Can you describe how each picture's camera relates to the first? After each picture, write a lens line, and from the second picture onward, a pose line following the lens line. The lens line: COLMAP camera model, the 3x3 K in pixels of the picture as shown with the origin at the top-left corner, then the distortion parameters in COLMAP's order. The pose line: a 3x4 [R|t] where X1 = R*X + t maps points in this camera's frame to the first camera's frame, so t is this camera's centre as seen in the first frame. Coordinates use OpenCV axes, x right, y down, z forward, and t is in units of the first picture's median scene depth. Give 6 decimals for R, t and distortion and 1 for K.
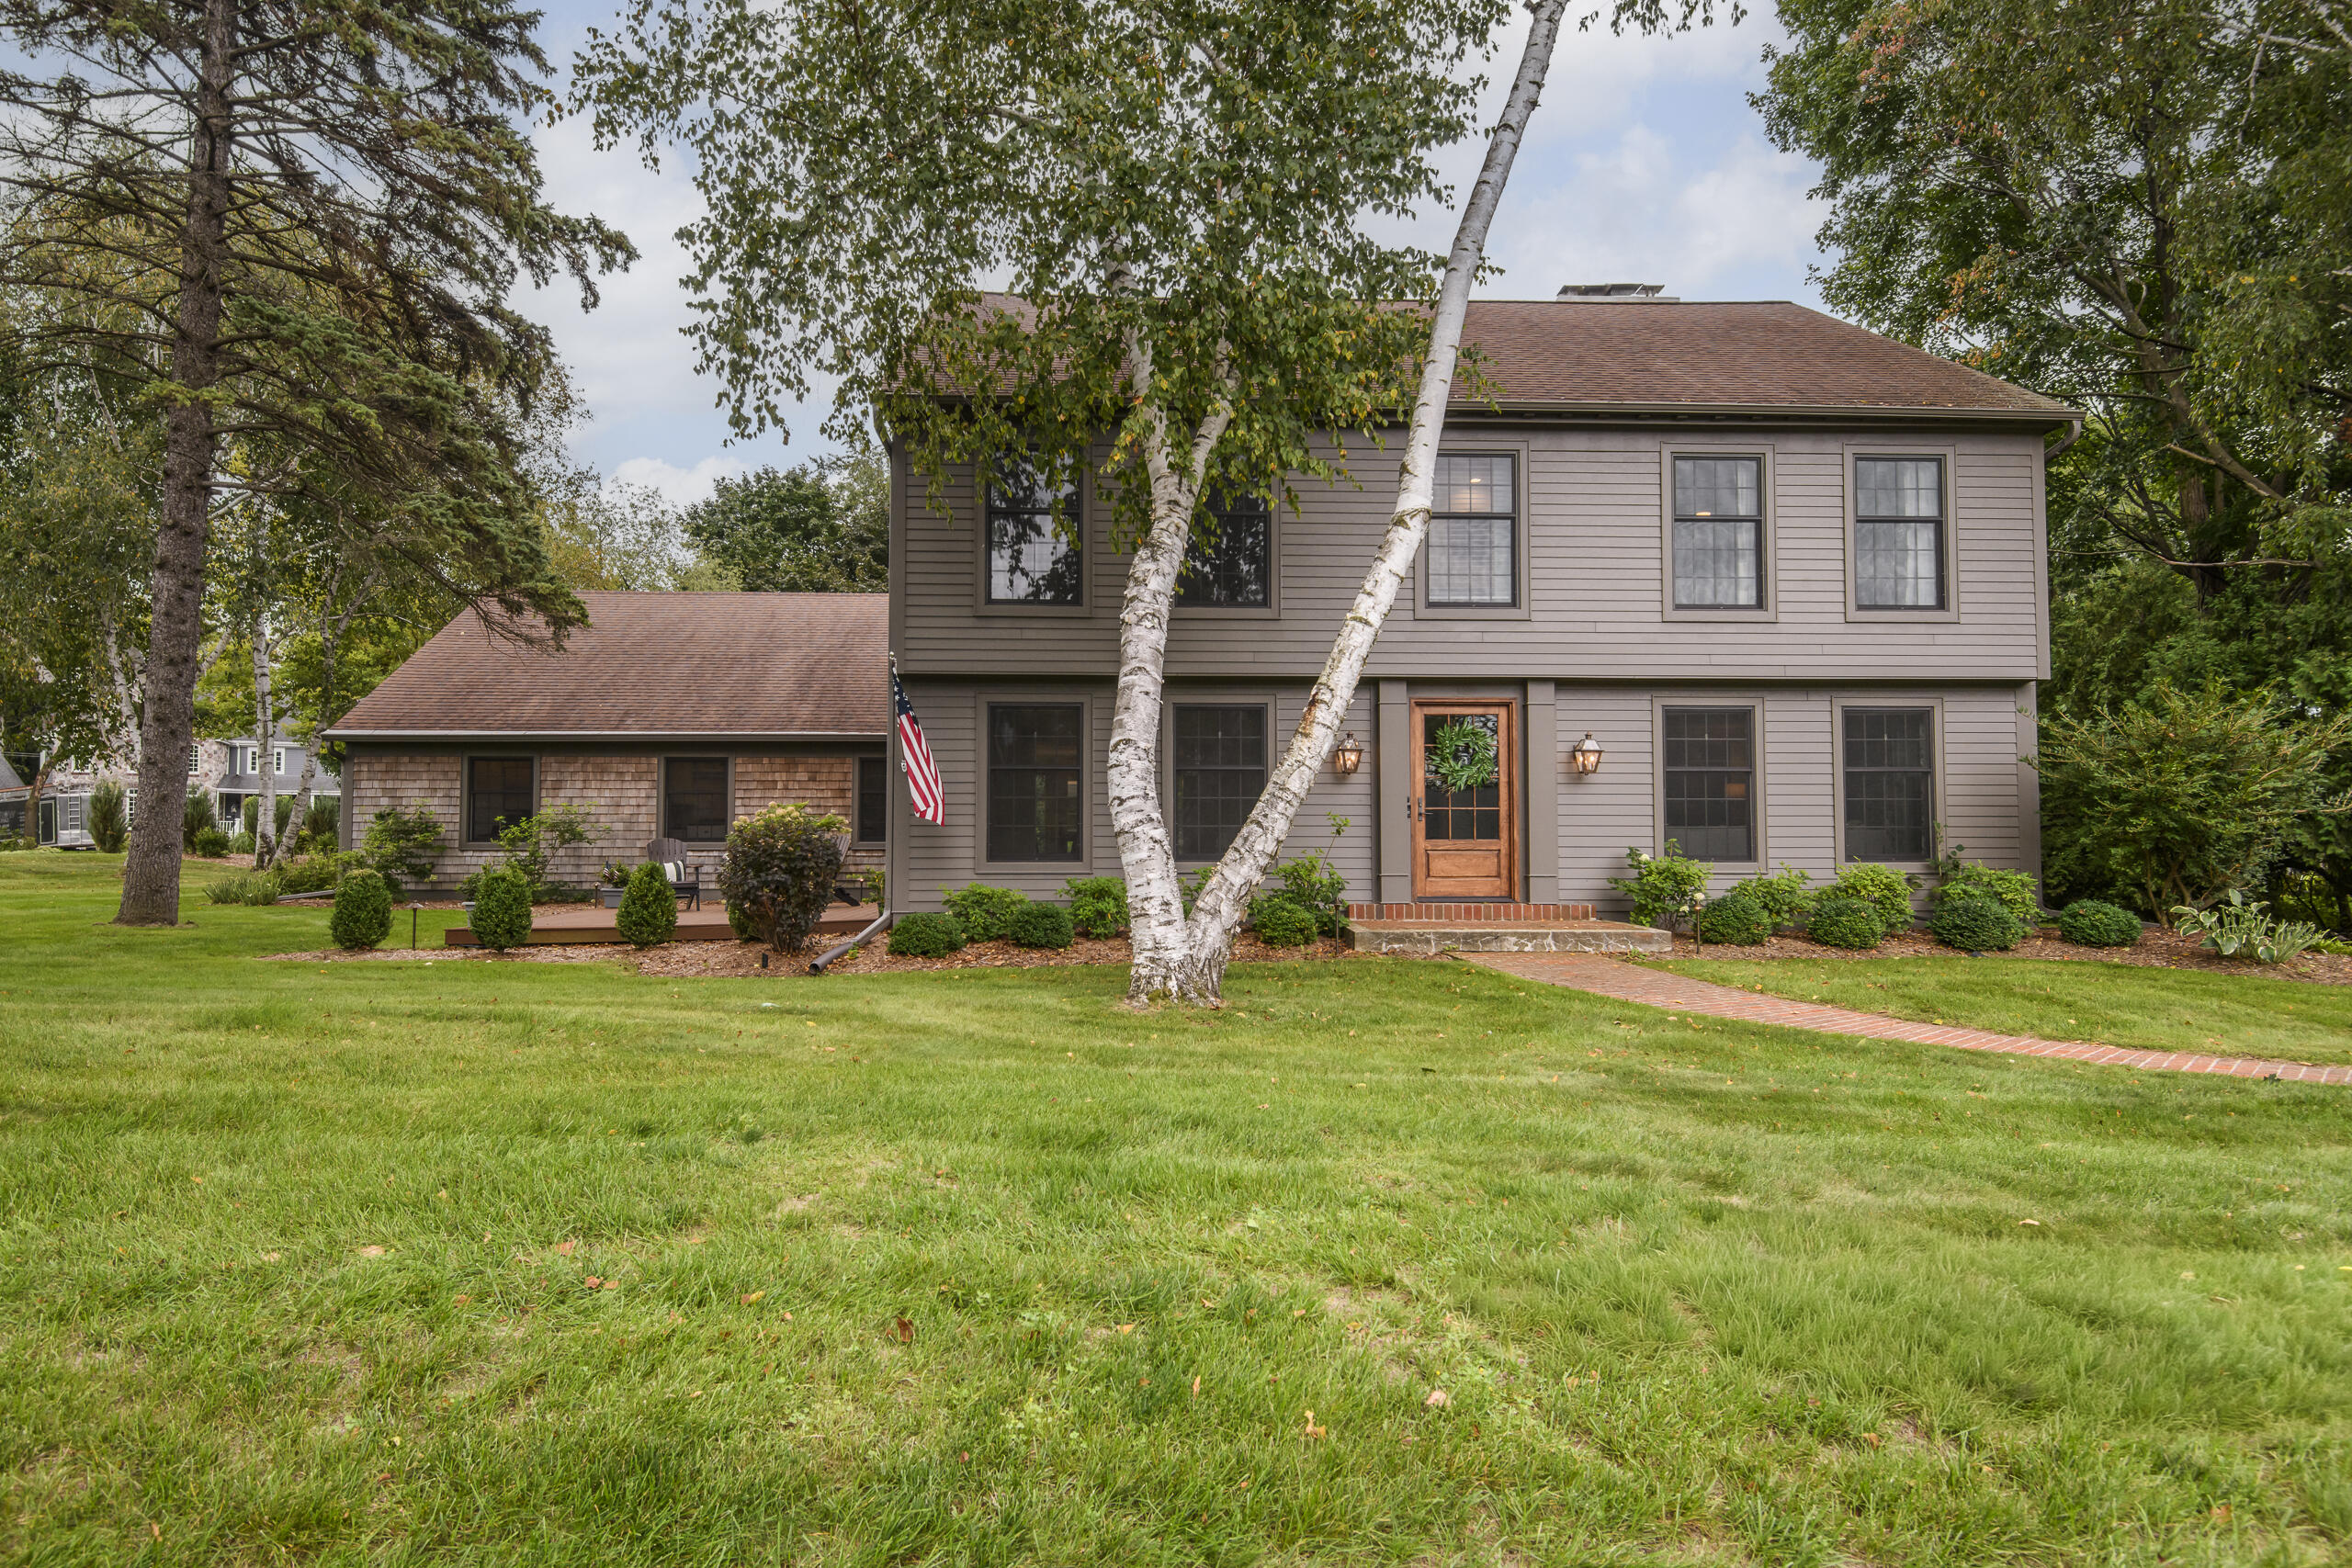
lens RADIAL K [[1374.2, 0, 1175.3], [0, 1374.2, 784.5], [0, 0, 1]] dist [0.004623, 0.000512]
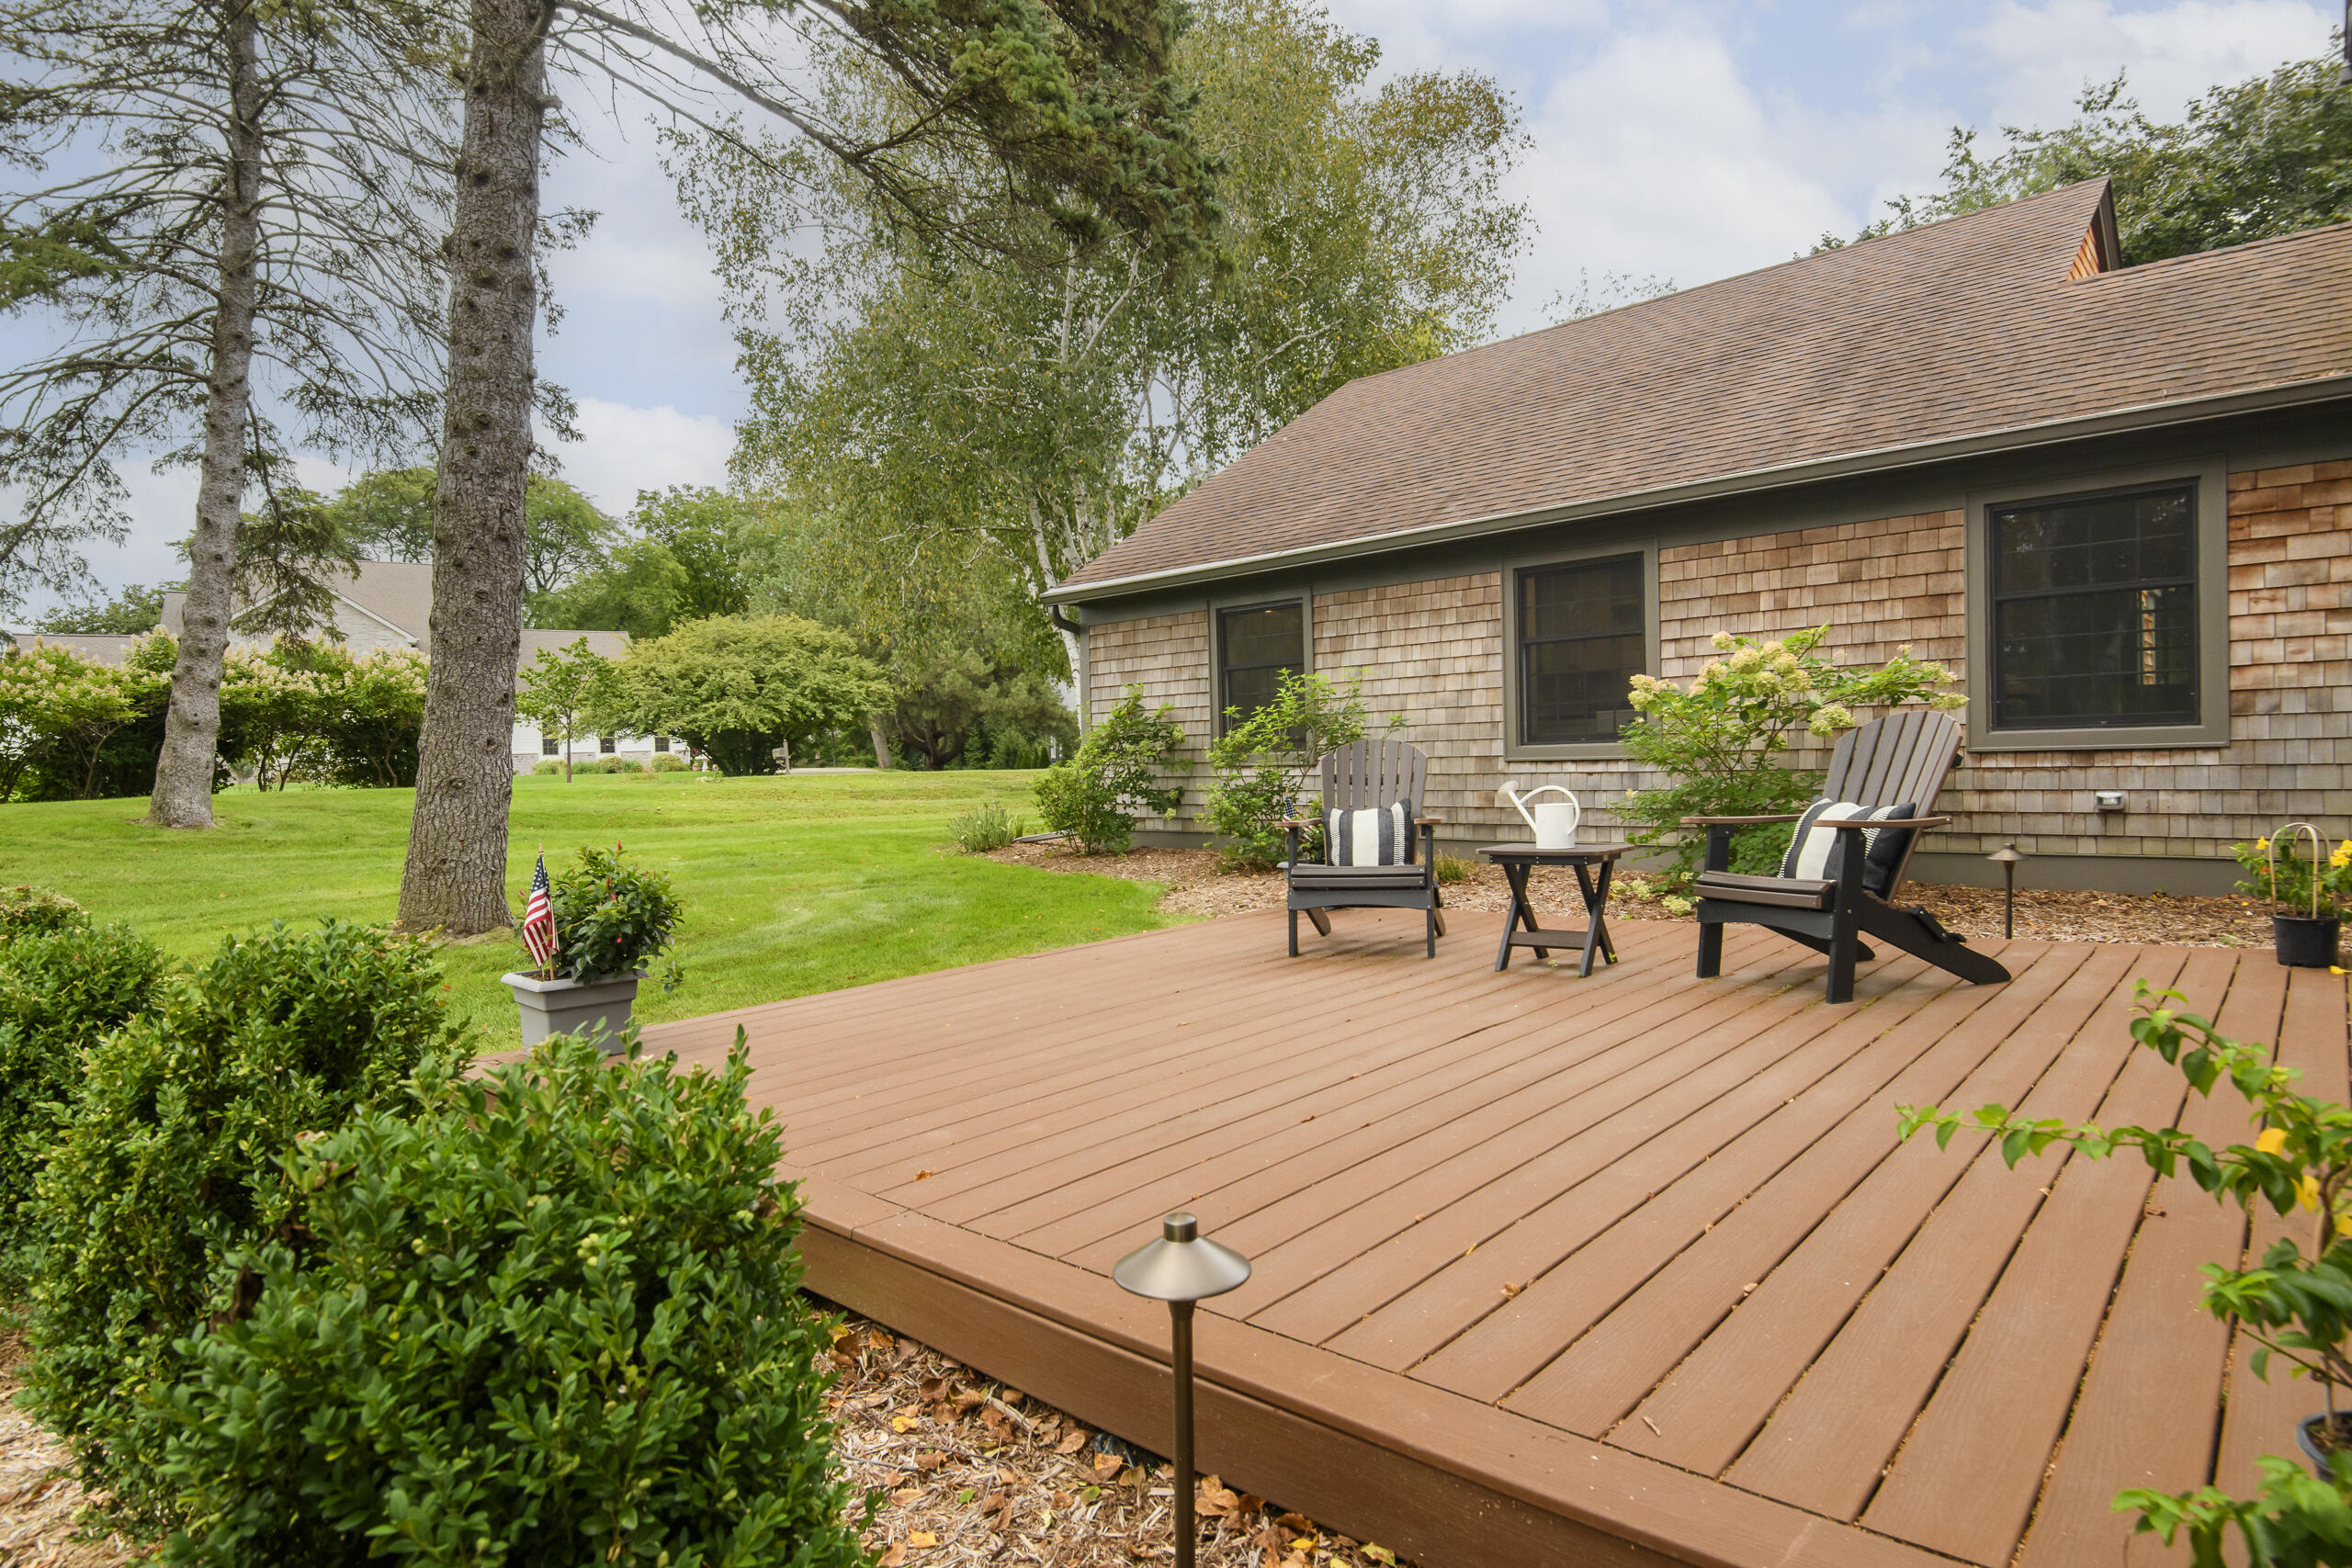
lens RADIAL K [[1250.3, 0, 1169.0], [0, 1250.3, 788.2], [0, 0, 1]] dist [0.023467, 0.000121]
pose [[0.699977, -0.000212, -0.714165, -0.218626], [0.059547, 0.996535, 0.058068, 0.037513], [0.711678, -0.083172, 0.697564, 0.928227]]
